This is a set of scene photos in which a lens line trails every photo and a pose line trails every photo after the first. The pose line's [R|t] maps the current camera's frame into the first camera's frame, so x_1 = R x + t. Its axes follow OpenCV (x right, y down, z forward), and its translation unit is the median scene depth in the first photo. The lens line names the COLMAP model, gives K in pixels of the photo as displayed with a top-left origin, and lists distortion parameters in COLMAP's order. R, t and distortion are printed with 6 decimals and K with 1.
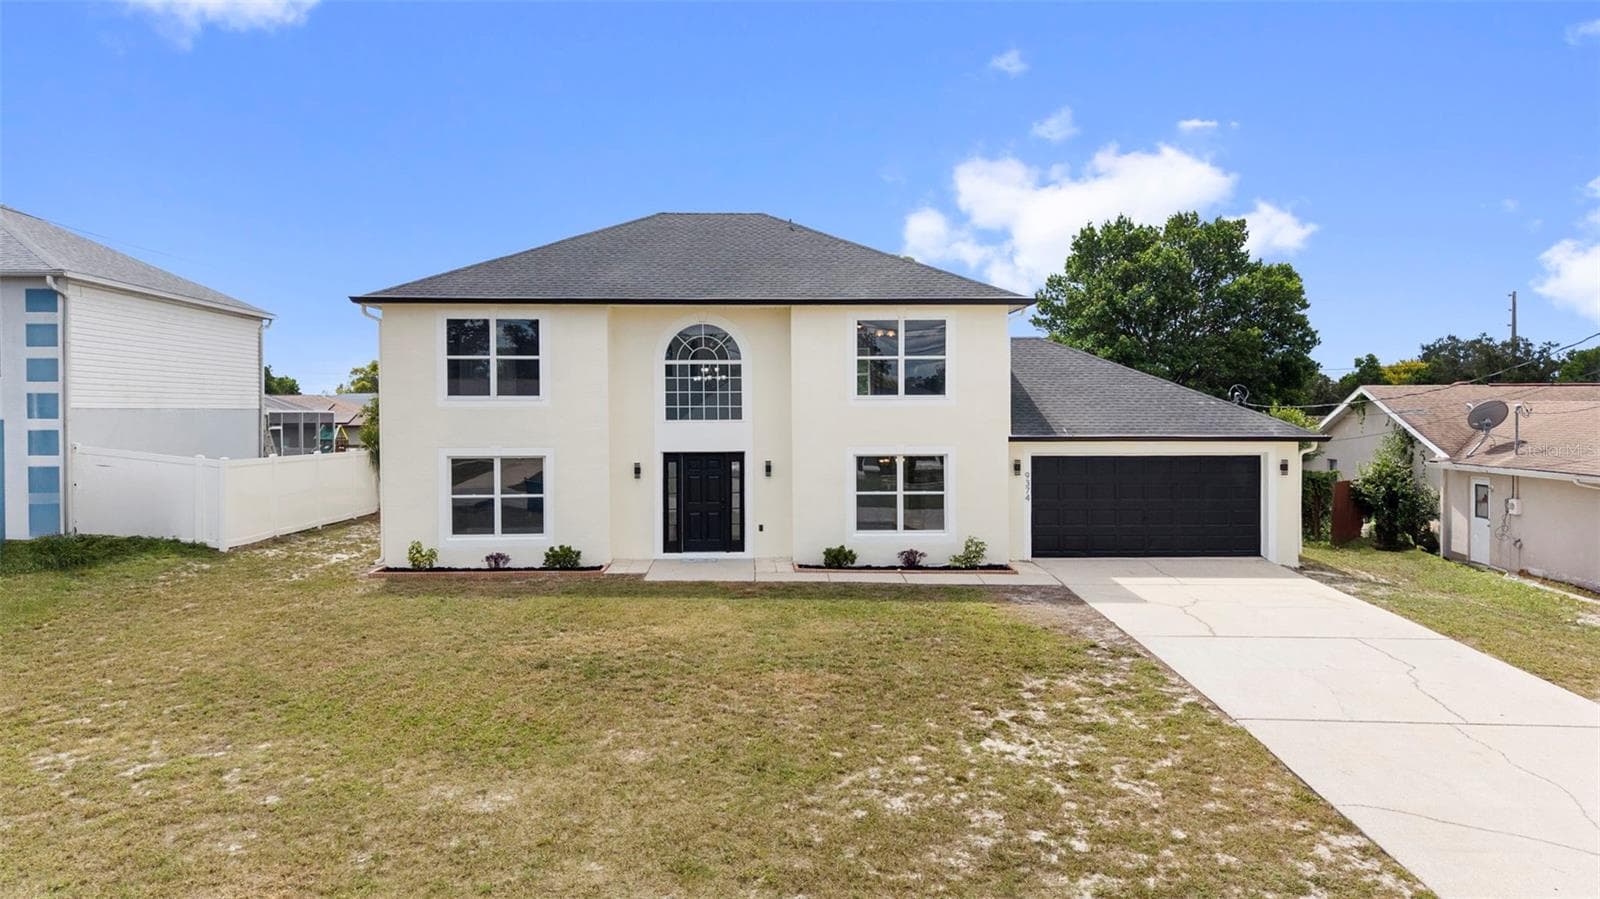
lens RADIAL K [[1079.2, 0, 800.0], [0, 1079.2, 449.5], [0, 0, 1]] dist [0.074306, -0.120098]
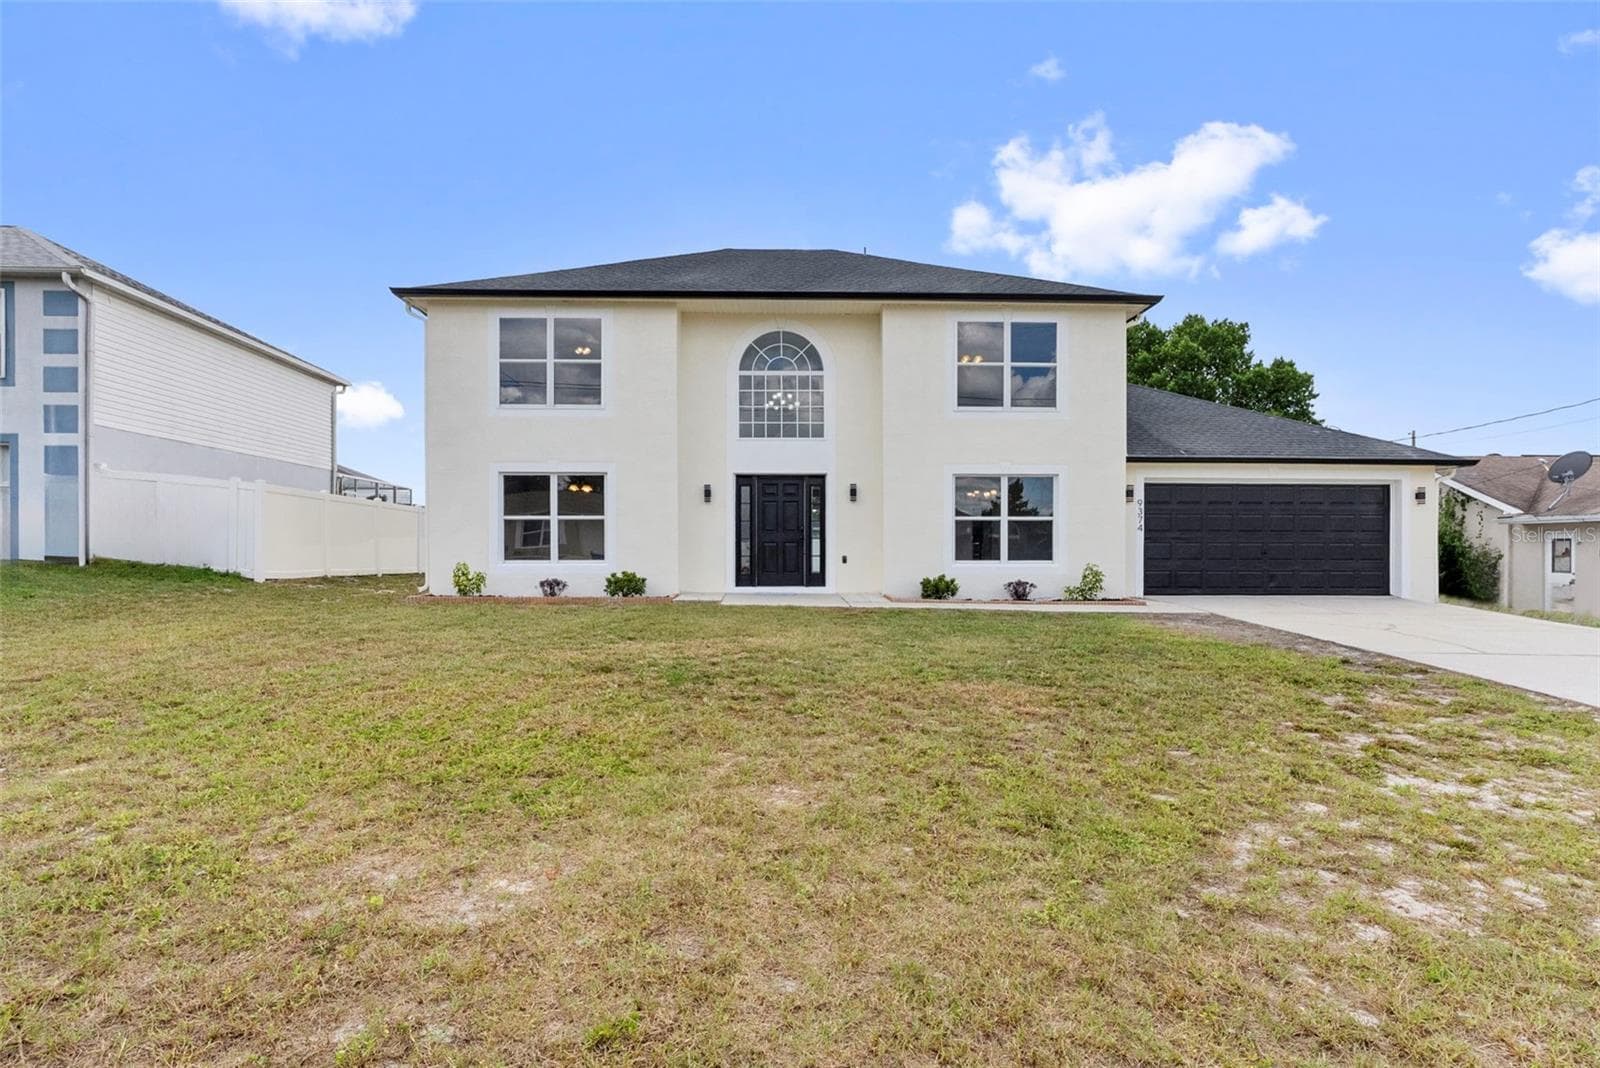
lens RADIAL K [[837.1, 0, 787.7], [0, 837.1, 562.7], [0, 0, 1]] dist [-0.007511, -0.001297]
pose [[0.999890, 0.003838, -0.014340, -0.074972], [-0.004149, 0.999756, -0.021695, 0.093044], [0.014254, 0.021752, 0.999662, 0.312221]]
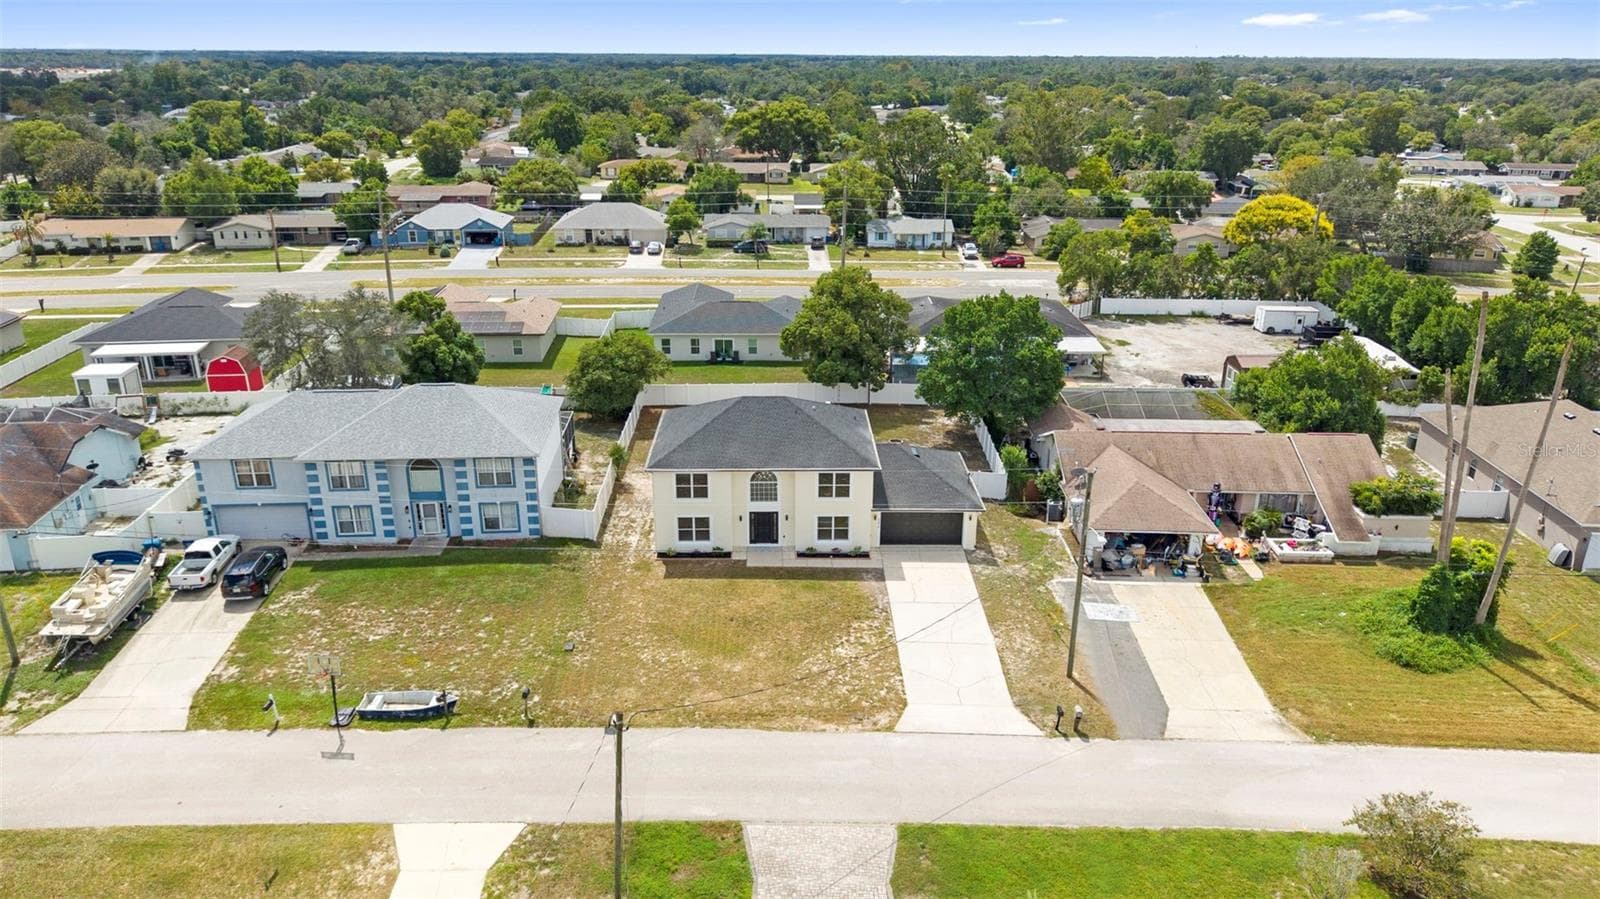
lens RADIAL K [[1079.2, 0, 800.0], [0, 1079.2, 449.5], [0, 0, 1]] dist [0.074306, -0.120098]
pose [[0.999948, 0.010119, -0.000944, 0.005968], [-0.009286, 0.947474, 0.319699, -1.073828], [0.004130, -0.319673, 0.947519, -1.648153]]
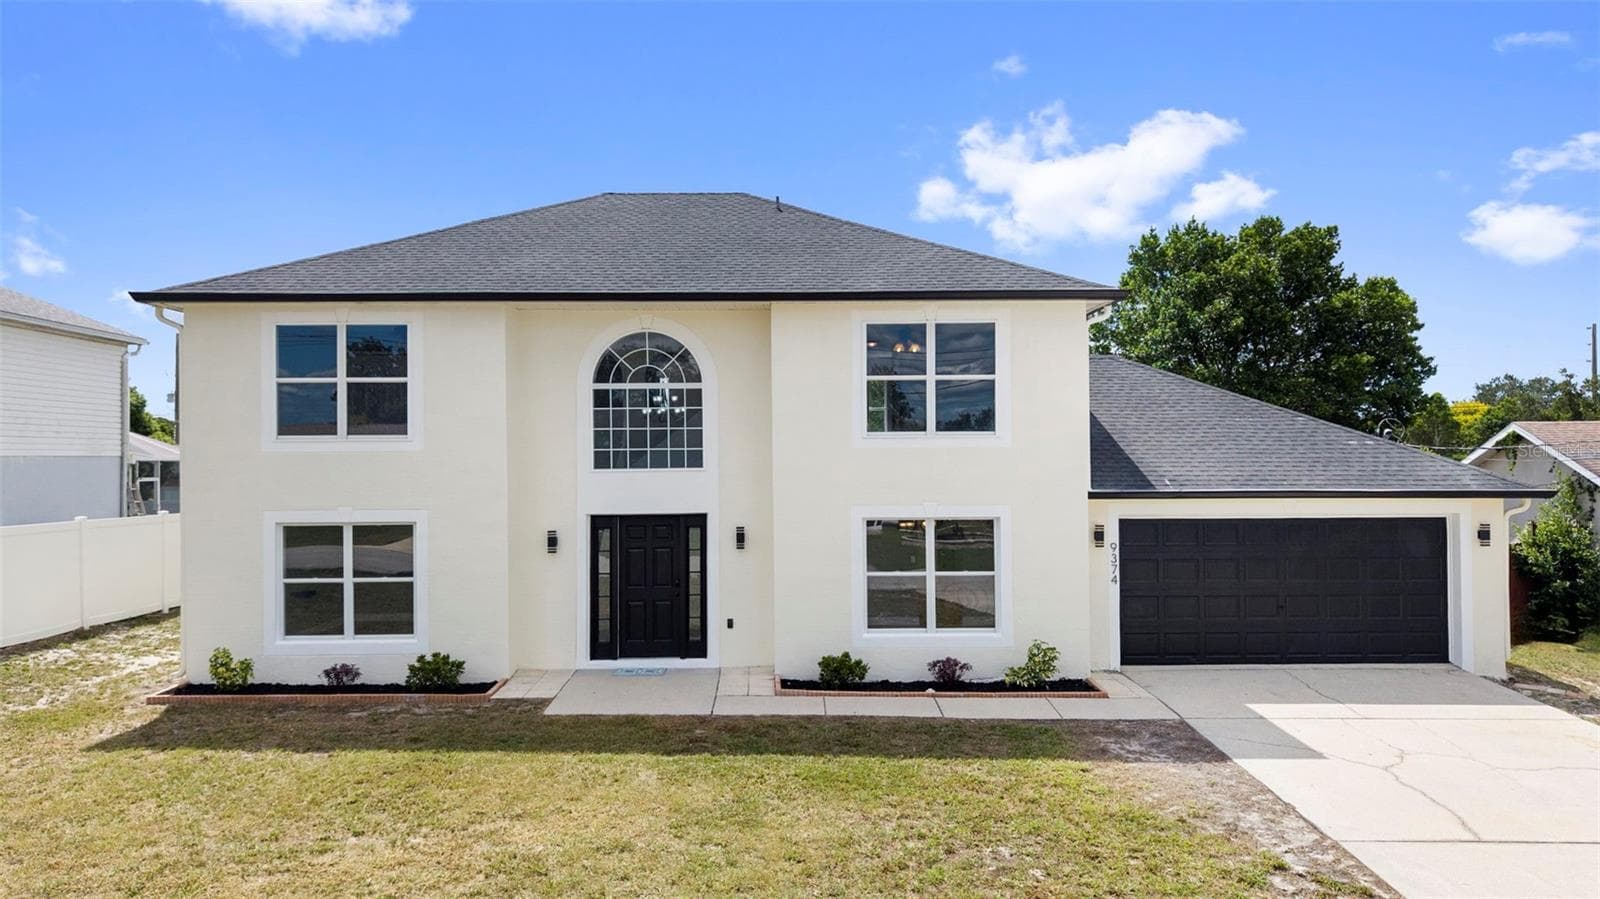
lens RADIAL K [[1079.2, 0, 800.0], [0, 1079.2, 449.5], [0, 0, 1]] dist [0.074306, -0.120098]
pose [[0.999800, -0.003252, -0.019734, 0.023360], [0.002415, 0.999104, -0.042259, -0.010082], [0.019854, 0.042203, 0.998912, 0.306129]]
